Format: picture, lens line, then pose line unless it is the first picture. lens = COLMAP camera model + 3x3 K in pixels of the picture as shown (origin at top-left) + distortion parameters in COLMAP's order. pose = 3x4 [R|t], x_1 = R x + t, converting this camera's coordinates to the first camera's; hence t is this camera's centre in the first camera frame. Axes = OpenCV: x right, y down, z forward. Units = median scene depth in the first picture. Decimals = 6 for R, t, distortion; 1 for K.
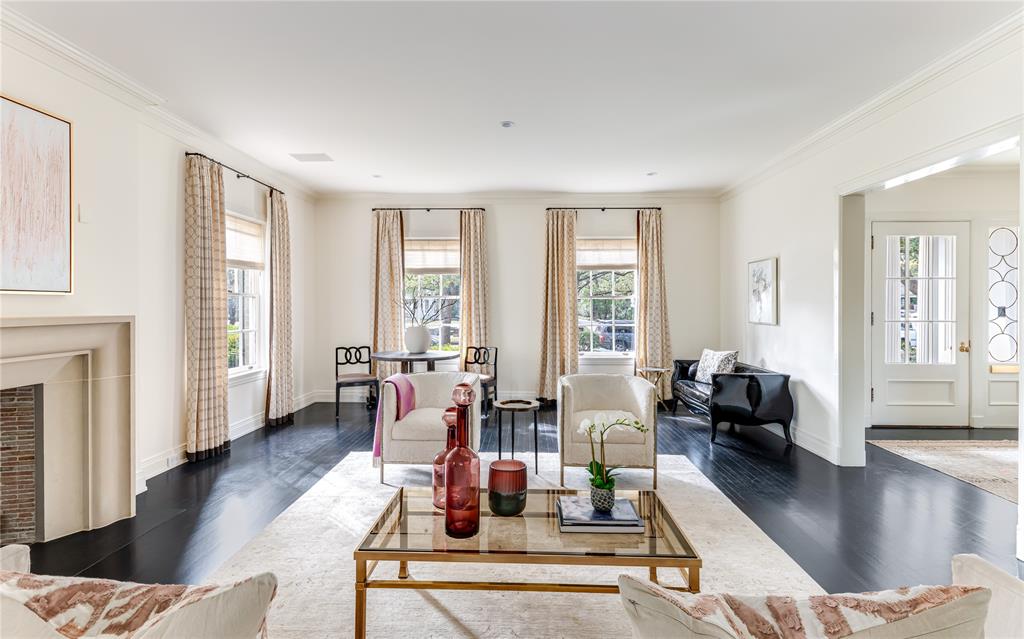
lens RADIAL K [[493.9, 0, 509.9], [0, 493.9, 312.6], [0, 0, 1]] dist [0.003102, 0.000228]
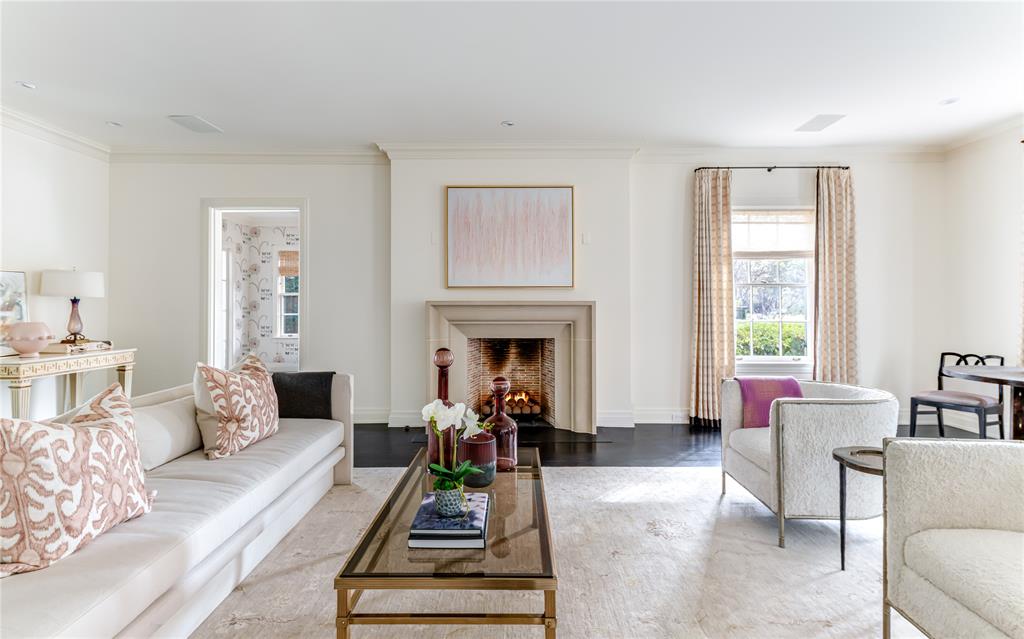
lens RADIAL K [[472.4, 0, 509.9], [0, 472.4, 308.9], [0, 0, 1]] dist [0.002343, 0.000430]
pose [[0.018106, 0.006263, -0.999816, 0.466222], [-0.016453, 0.999847, 0.005965, 0.018381], [0.999701, 0.016342, 0.018207, 0.487338]]
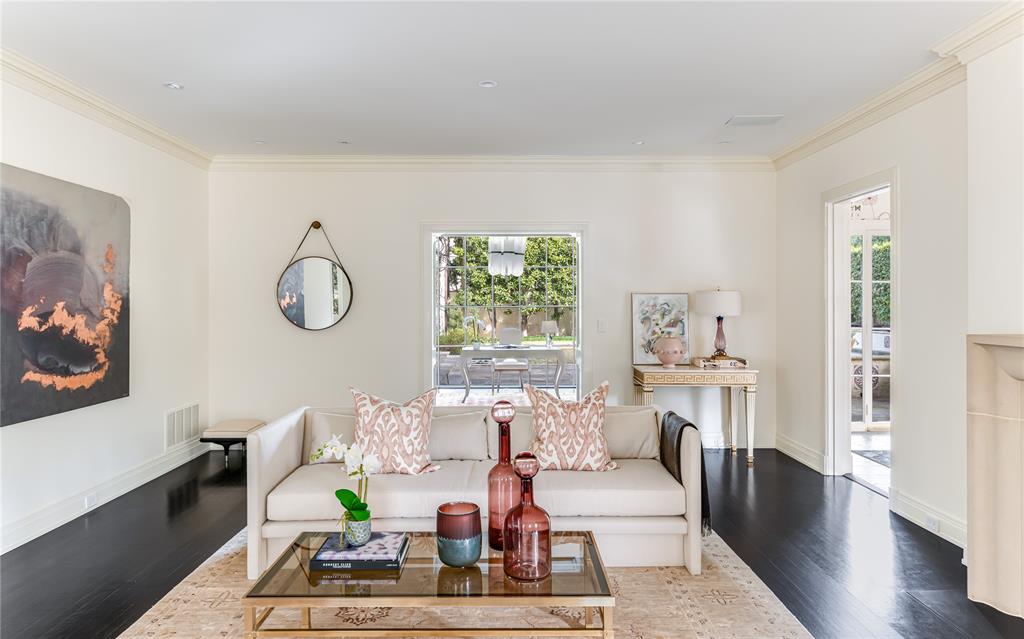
lens RADIAL K [[668.0, 0, 512.1], [0, 668.0, 318.1], [0, 0, 1]] dist [0.001651, -0.001429]
pose [[-0.999834, -0.000222, -0.018242, -0.042095], [-0.000931, 0.999244, 0.038862, -0.033605], [0.018219, 0.038873, -0.999078, 1.030035]]
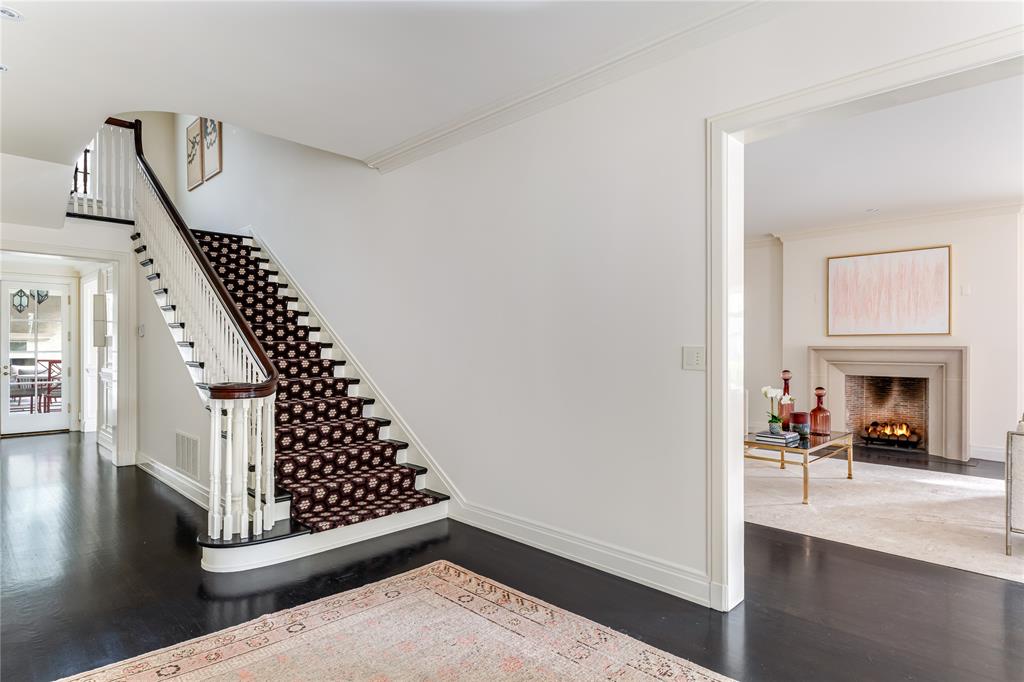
lens RADIAL K [[563.2, 0, 511.4], [0, 563.2, 346.7], [0, 0, 1]] dist [-0.003512, -0.000730]
pose [[-0.682463, -0.003421, -0.730912, 1.221057], [-0.016608, 0.999803, 0.010827, 0.009773], [0.730731, 0.019528, -0.682386, 0.806205]]
